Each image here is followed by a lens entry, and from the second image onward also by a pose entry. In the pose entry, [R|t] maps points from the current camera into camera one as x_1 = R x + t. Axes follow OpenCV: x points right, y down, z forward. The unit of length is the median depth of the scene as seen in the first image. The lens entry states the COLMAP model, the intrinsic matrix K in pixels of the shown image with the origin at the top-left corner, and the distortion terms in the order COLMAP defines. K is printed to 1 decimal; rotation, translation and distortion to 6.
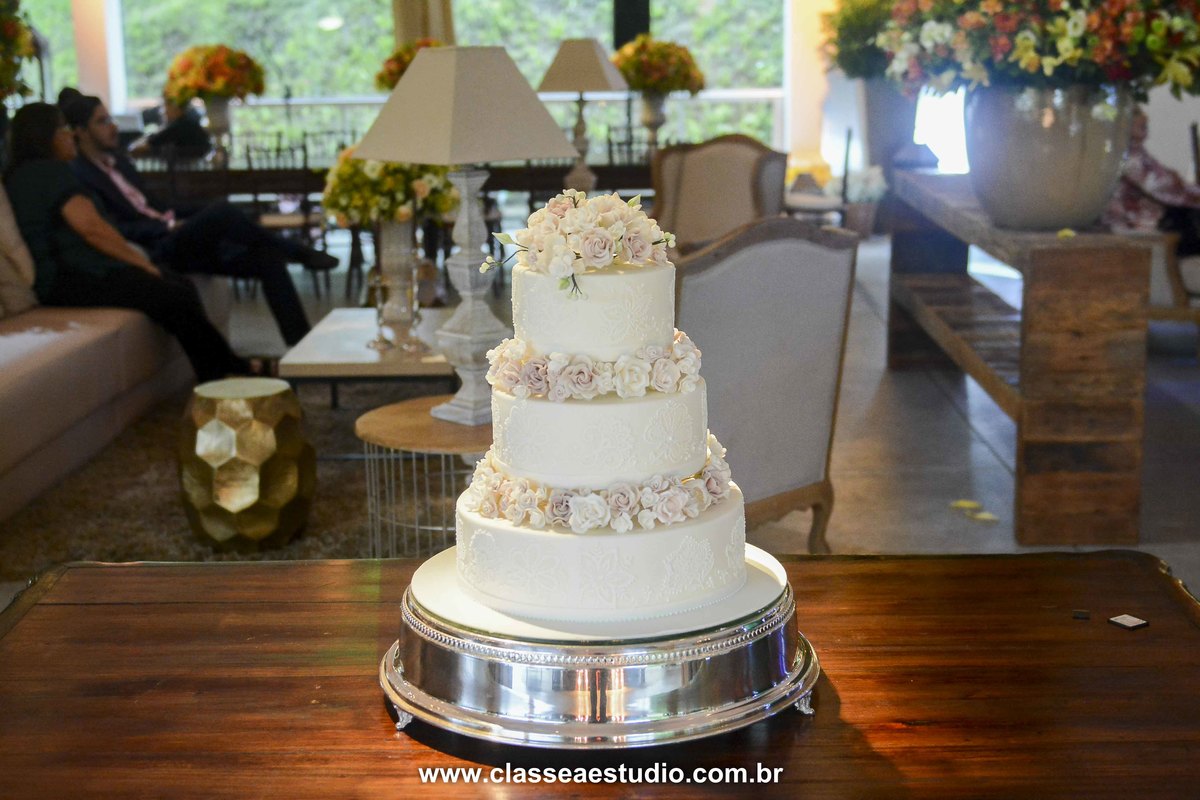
lens RADIAL K [[1639.2, 0, 600.2], [0, 1639.2, 376.9], [0, 0, 1]] dist [-0.015310, -0.039508]
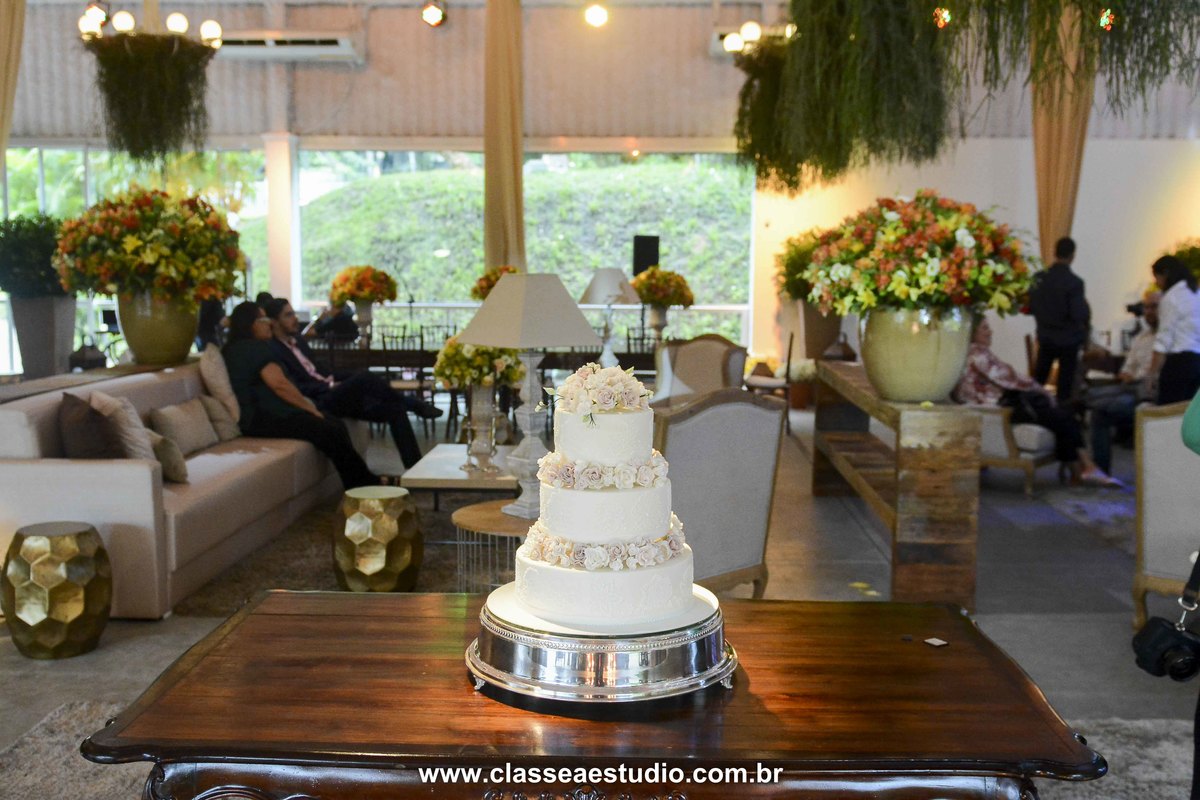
lens RADIAL K [[1247.4, 0, 605.9], [0, 1247.4, 396.0], [0, 0, 1]] dist [-0.007654, -0.008479]
pose [[0.999453, 0.025715, -0.020771, 0.013397], [-0.027607, 0.994940, -0.096603, 0.023039], [0.018182, 0.097124, 0.995106, -0.144215]]
